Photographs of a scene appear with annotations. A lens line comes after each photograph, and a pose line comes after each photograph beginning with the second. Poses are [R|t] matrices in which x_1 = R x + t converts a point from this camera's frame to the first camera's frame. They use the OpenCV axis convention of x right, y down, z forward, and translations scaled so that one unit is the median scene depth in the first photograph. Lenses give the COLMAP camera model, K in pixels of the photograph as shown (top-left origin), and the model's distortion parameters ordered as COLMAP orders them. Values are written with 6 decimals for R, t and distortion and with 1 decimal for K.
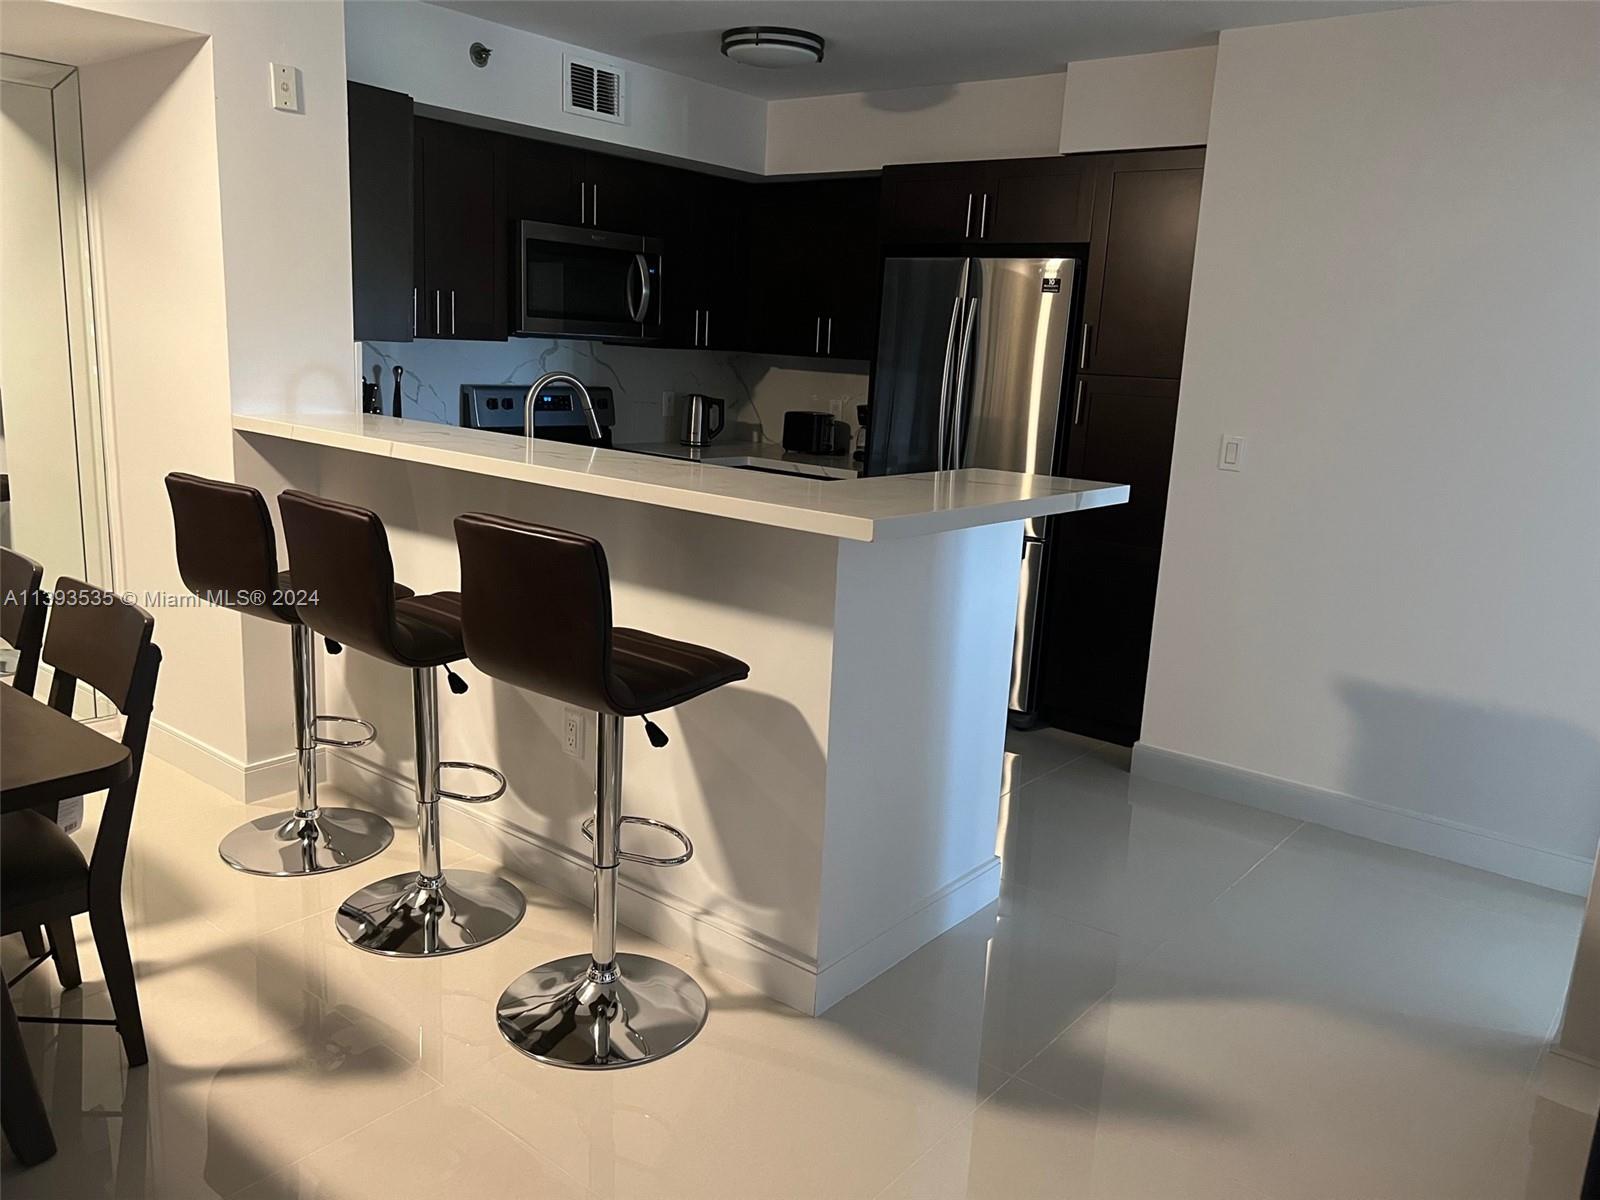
lens RADIAL K [[1212.5, 0, 795.4], [0, 1212.5, 602.1], [0, 0, 1]] dist [0.028060, -0.016226]
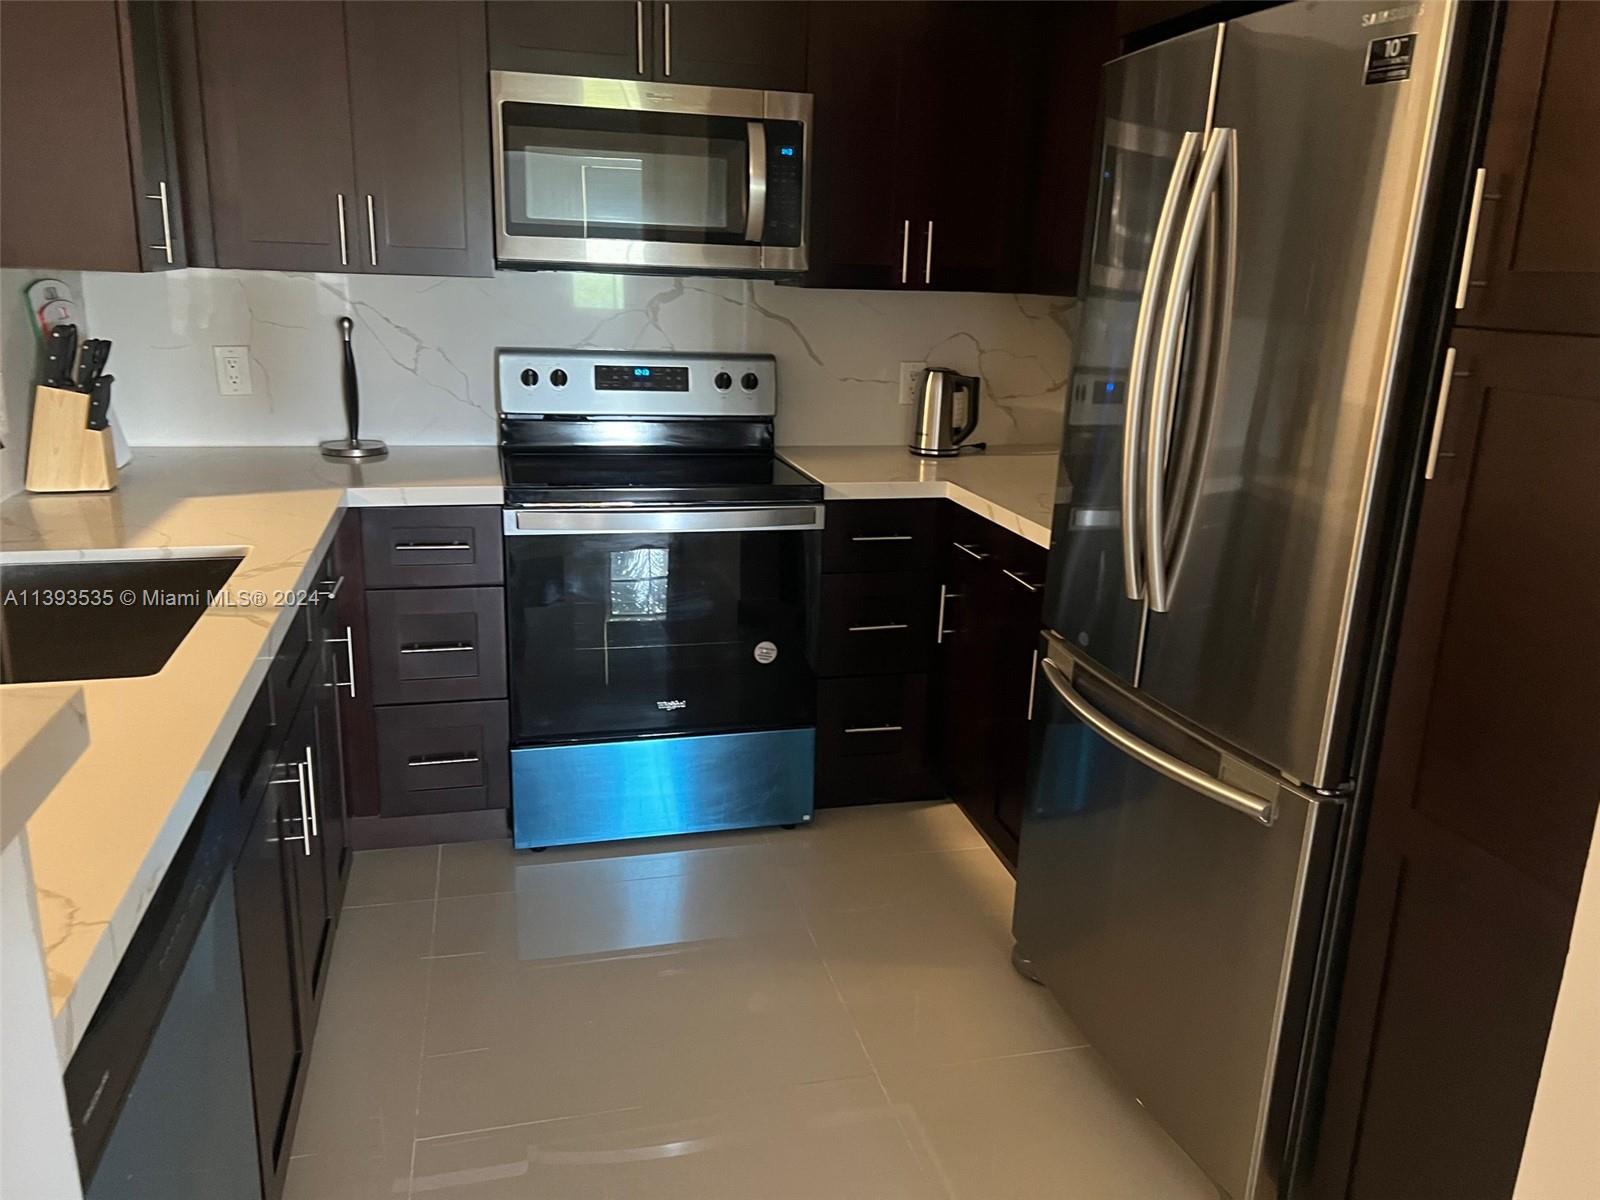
lens RADIAL K [[1212.5, 0, 798.5], [0, 1212.5, 606.7], [0, 0, 1]] dist [0.028060, -0.016226]
pose [[0.796512, 0.137502, -0.588781, 0.235467], [-0.118004, 0.990424, 0.071662, -0.094477], [0.592996, 0.012399, 0.805110, 0.506713]]
